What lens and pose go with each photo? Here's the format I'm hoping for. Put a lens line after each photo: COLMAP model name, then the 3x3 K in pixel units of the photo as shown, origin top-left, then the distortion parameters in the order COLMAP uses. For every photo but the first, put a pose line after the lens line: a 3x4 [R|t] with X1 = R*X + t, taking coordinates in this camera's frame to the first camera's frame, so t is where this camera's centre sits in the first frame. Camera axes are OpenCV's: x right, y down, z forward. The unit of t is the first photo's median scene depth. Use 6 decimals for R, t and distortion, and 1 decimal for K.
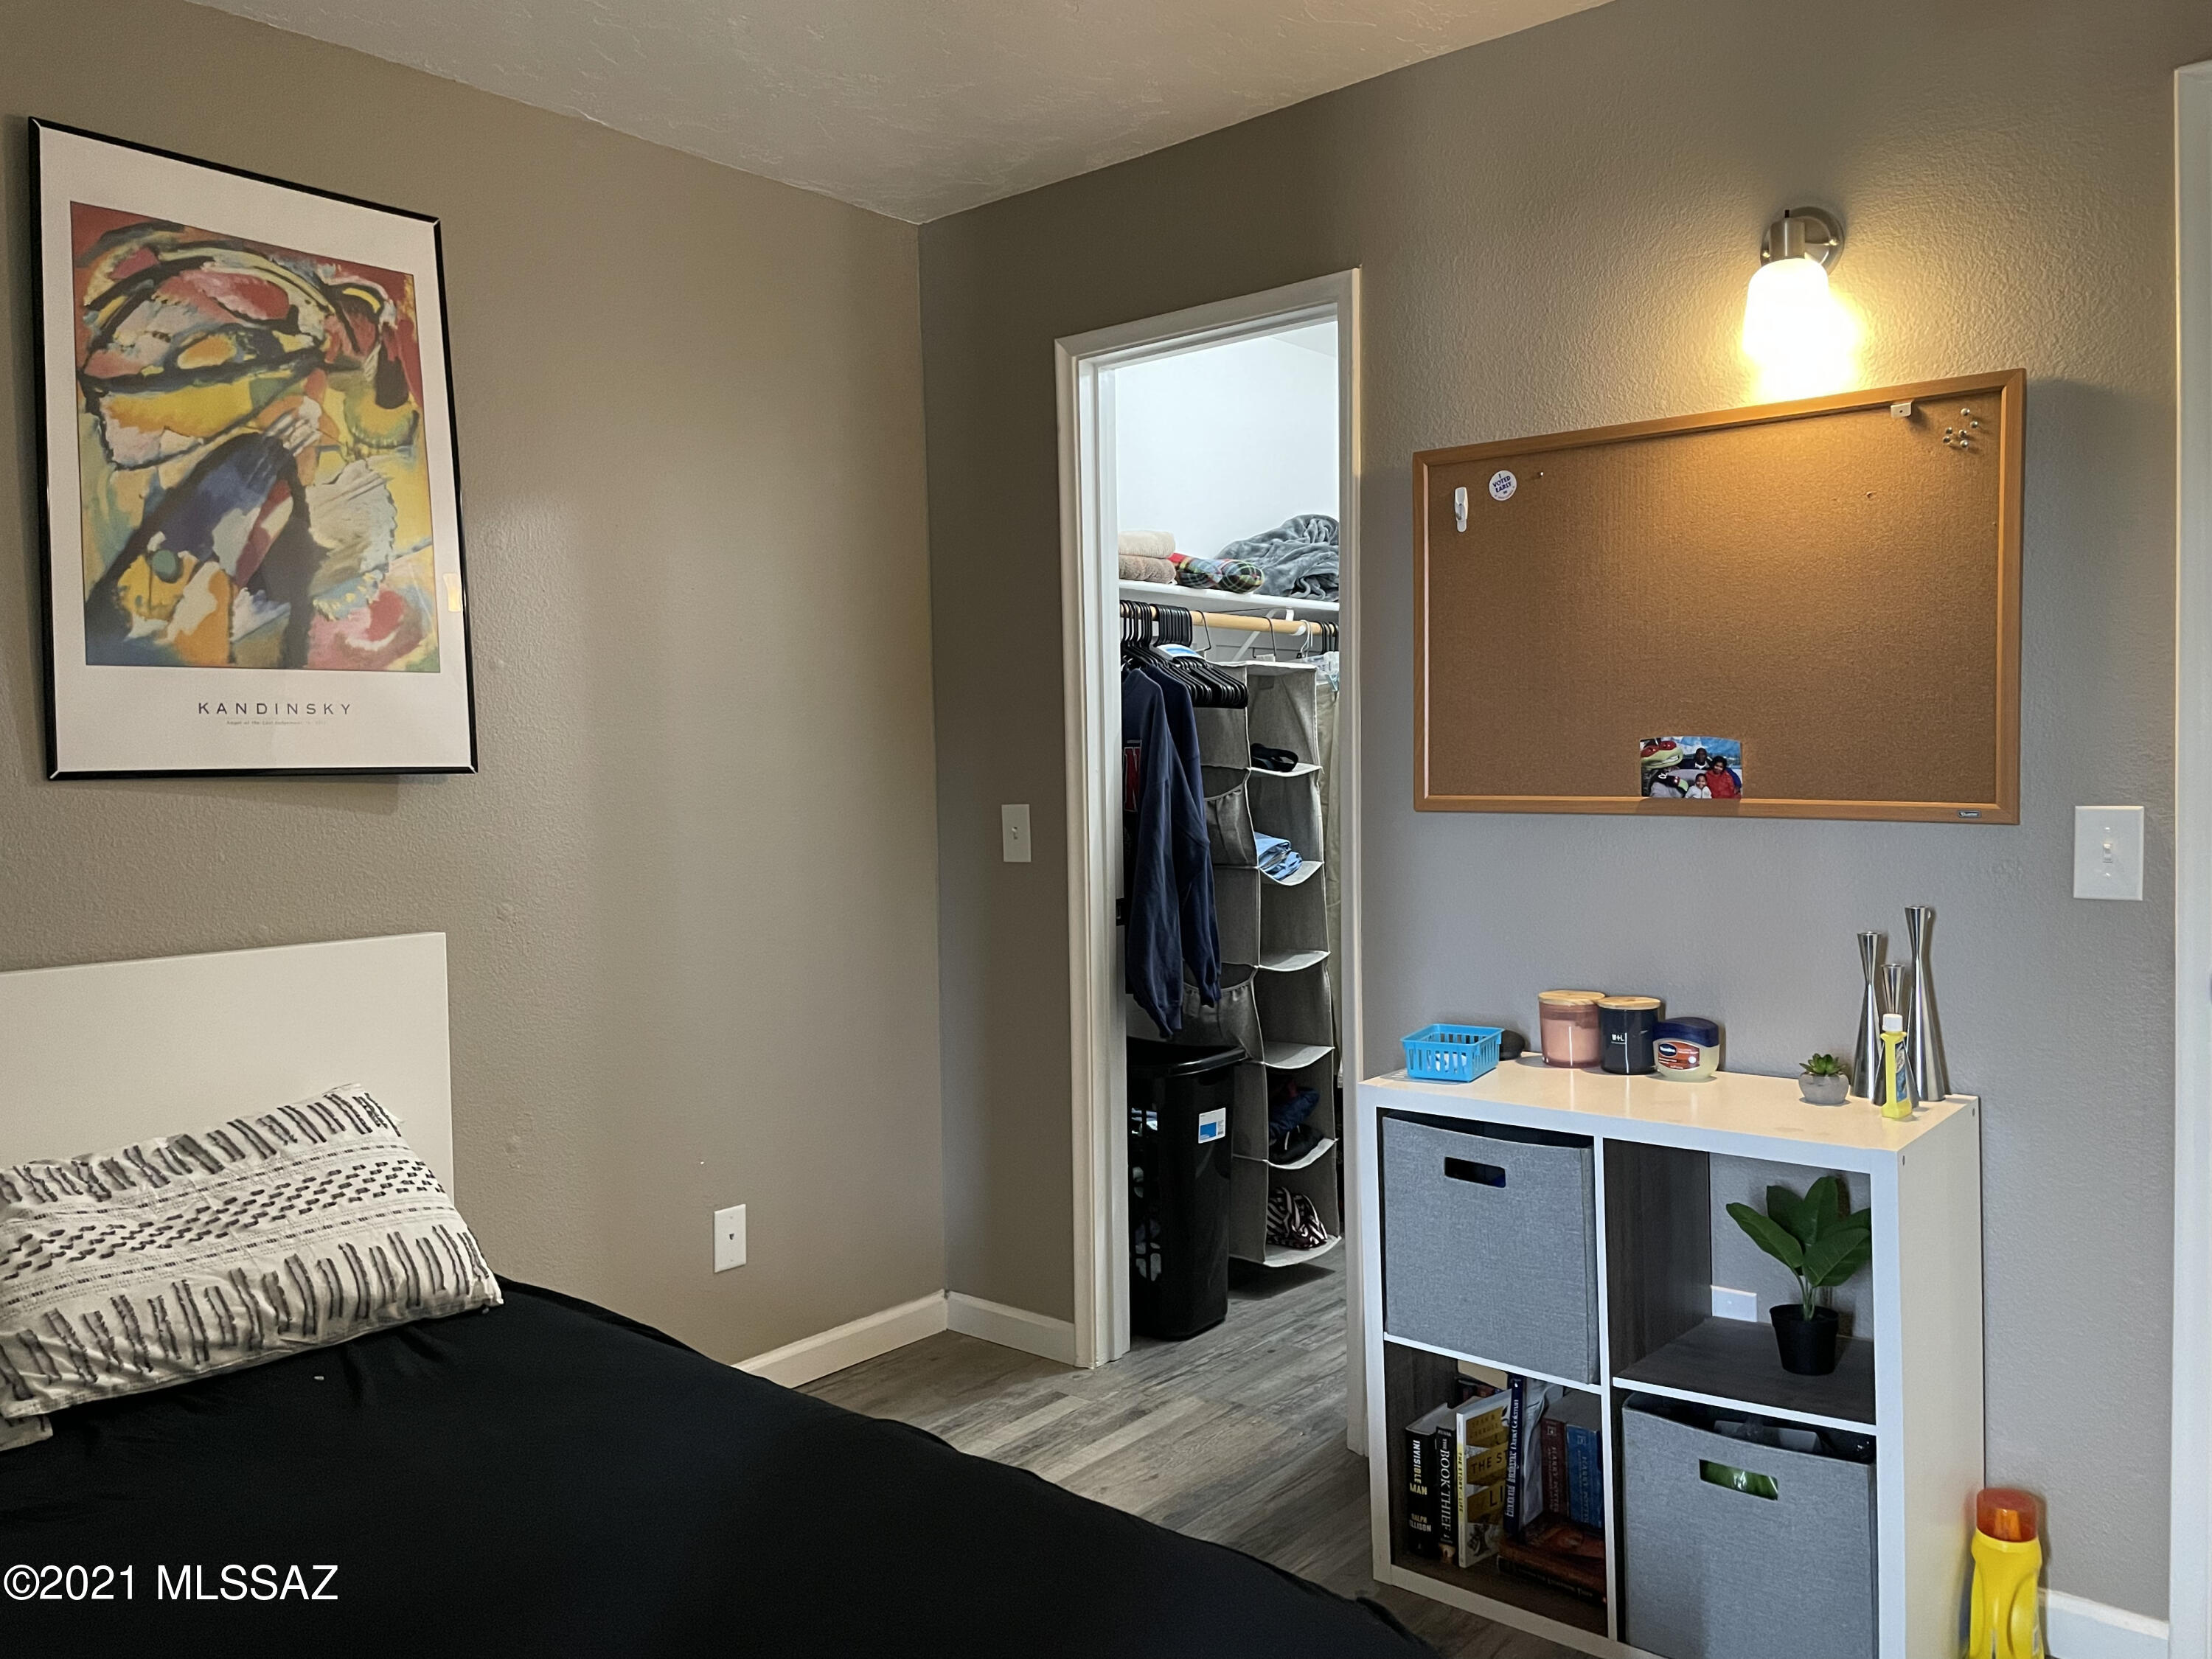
lens RADIAL K [[1653.1, 0, 1118.1], [0, 1653.1, 829.8], [0, 0, 1]] dist [0.064637, -0.101162]
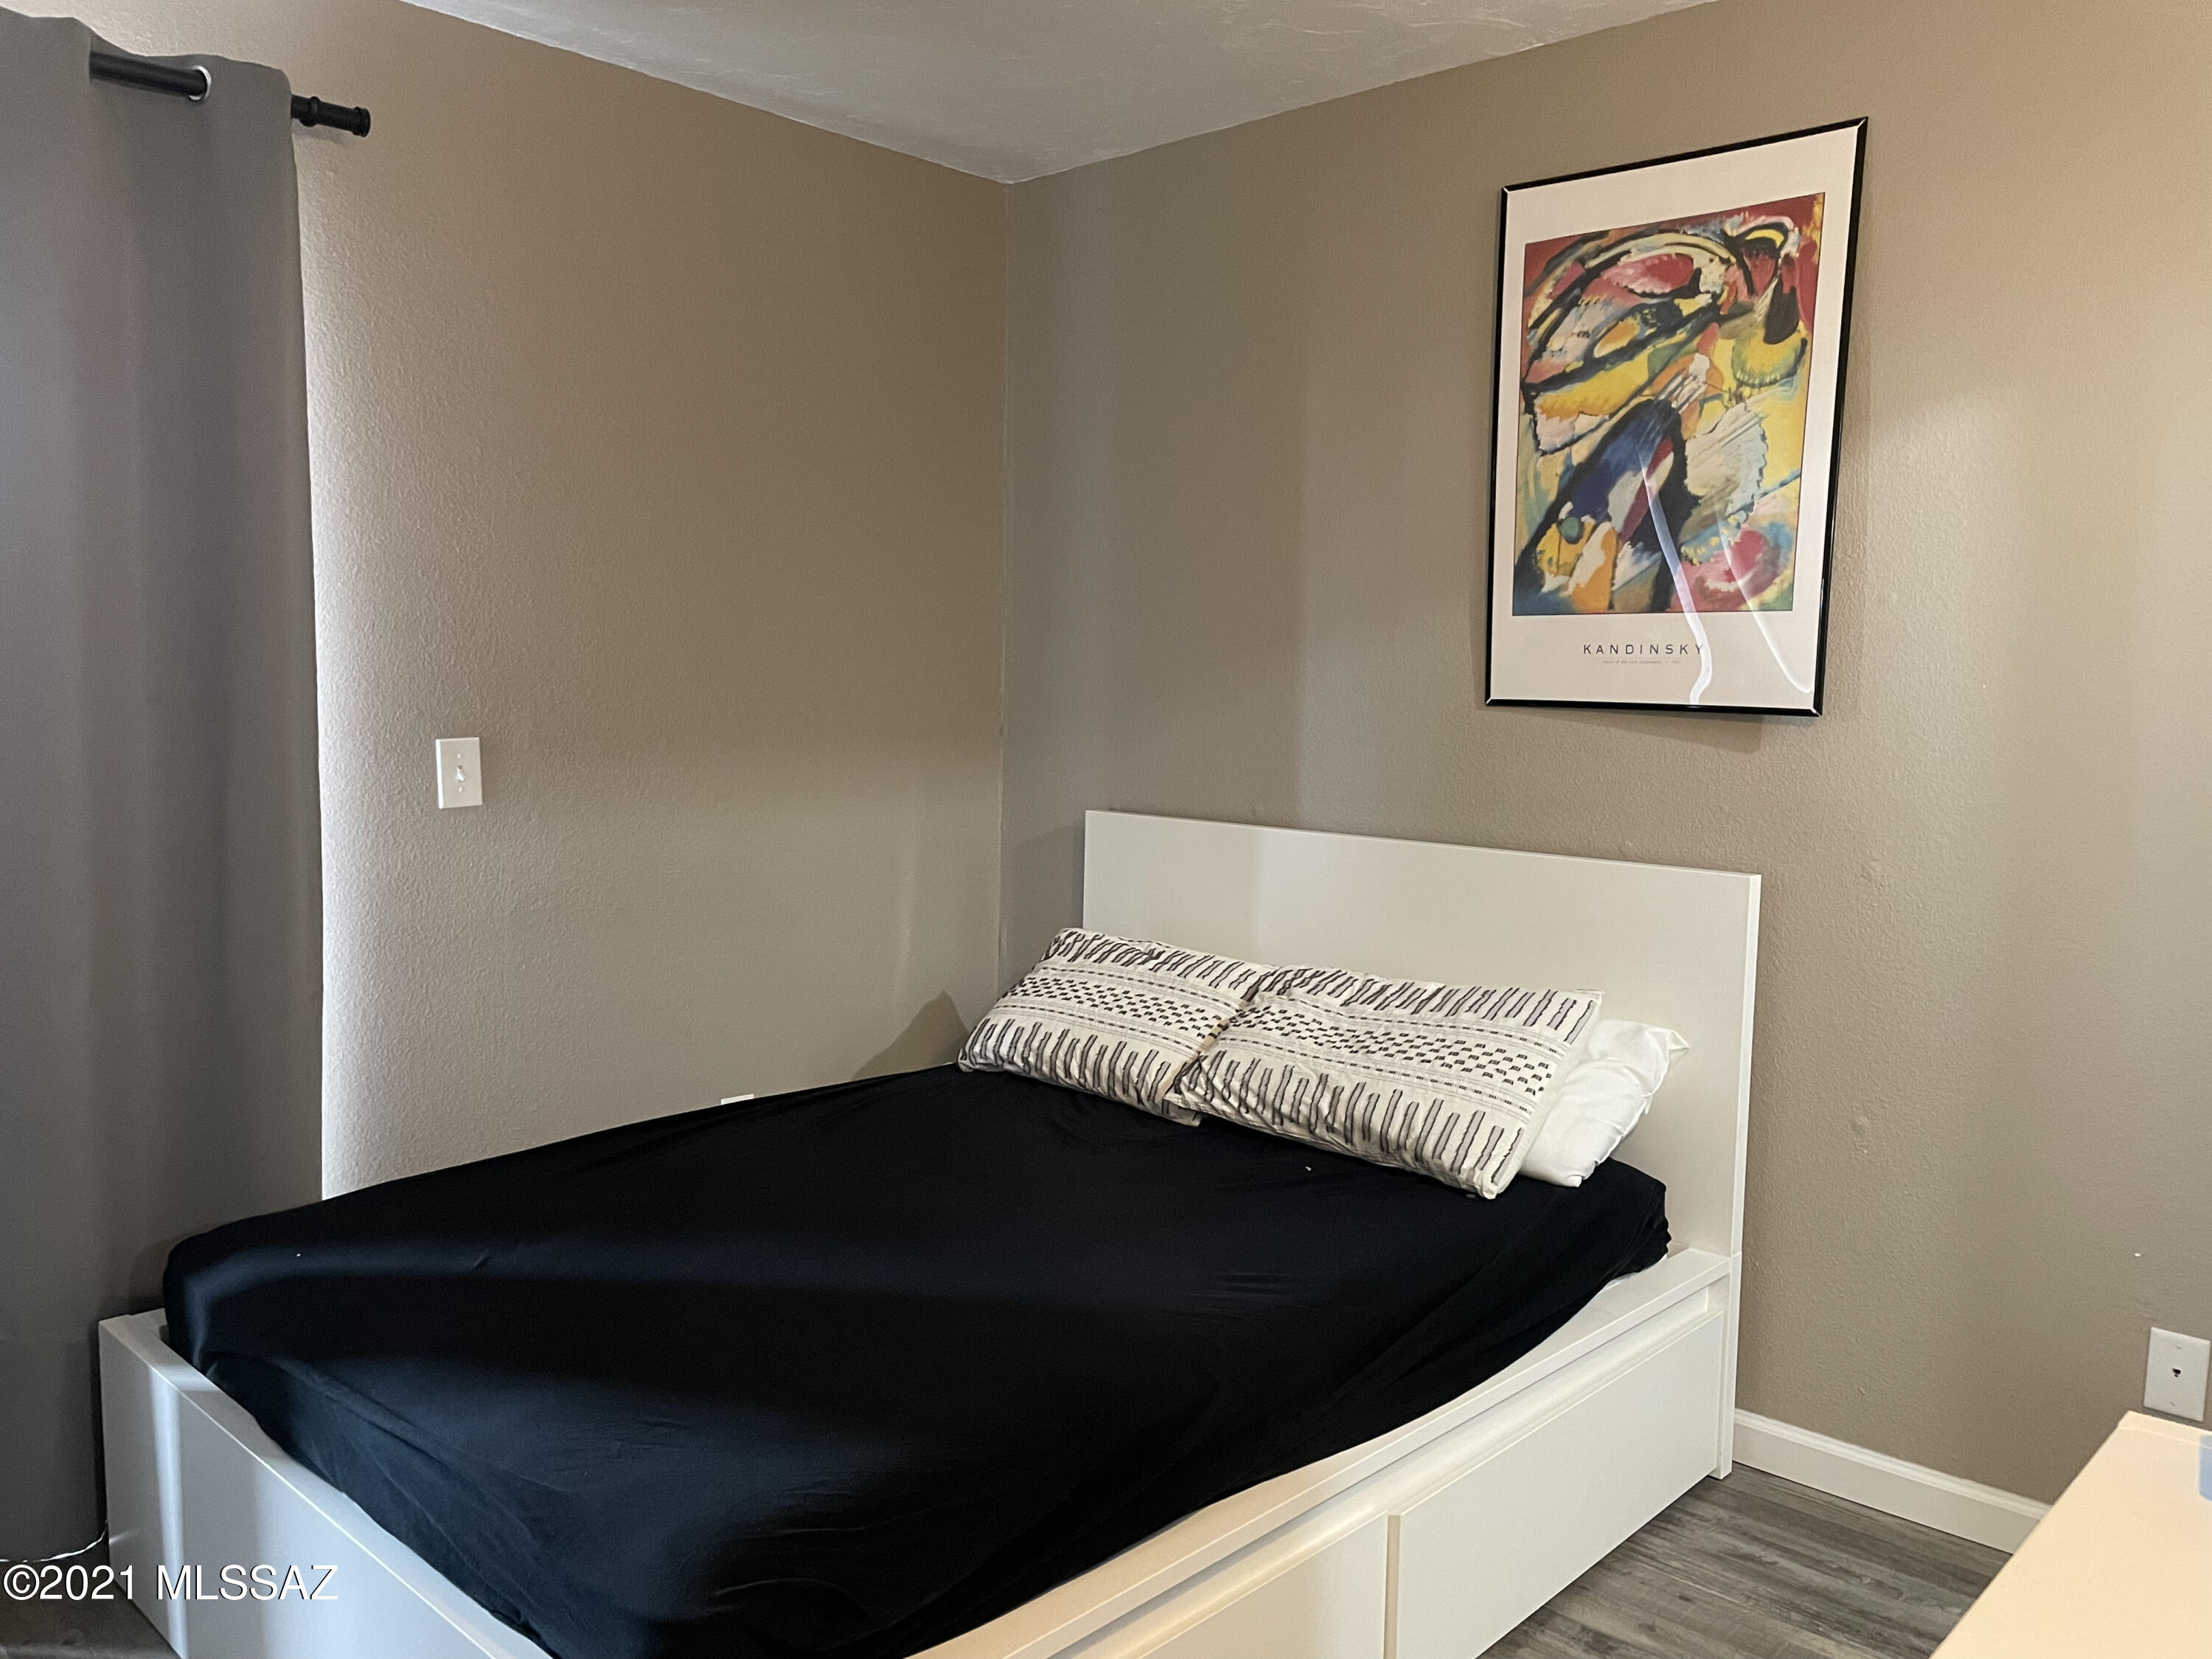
lens RADIAL K [[1653.1, 0, 1118.1], [0, 1653.1, 829.8], [0, 0, 1]] dist [0.064637, -0.101162]
pose [[-0.044985, 0.107464, -0.993191, 0.633736], [-0.065939, 0.991710, 0.110291, -0.053283], [0.996809, 0.070452, -0.037526, 0.713756]]
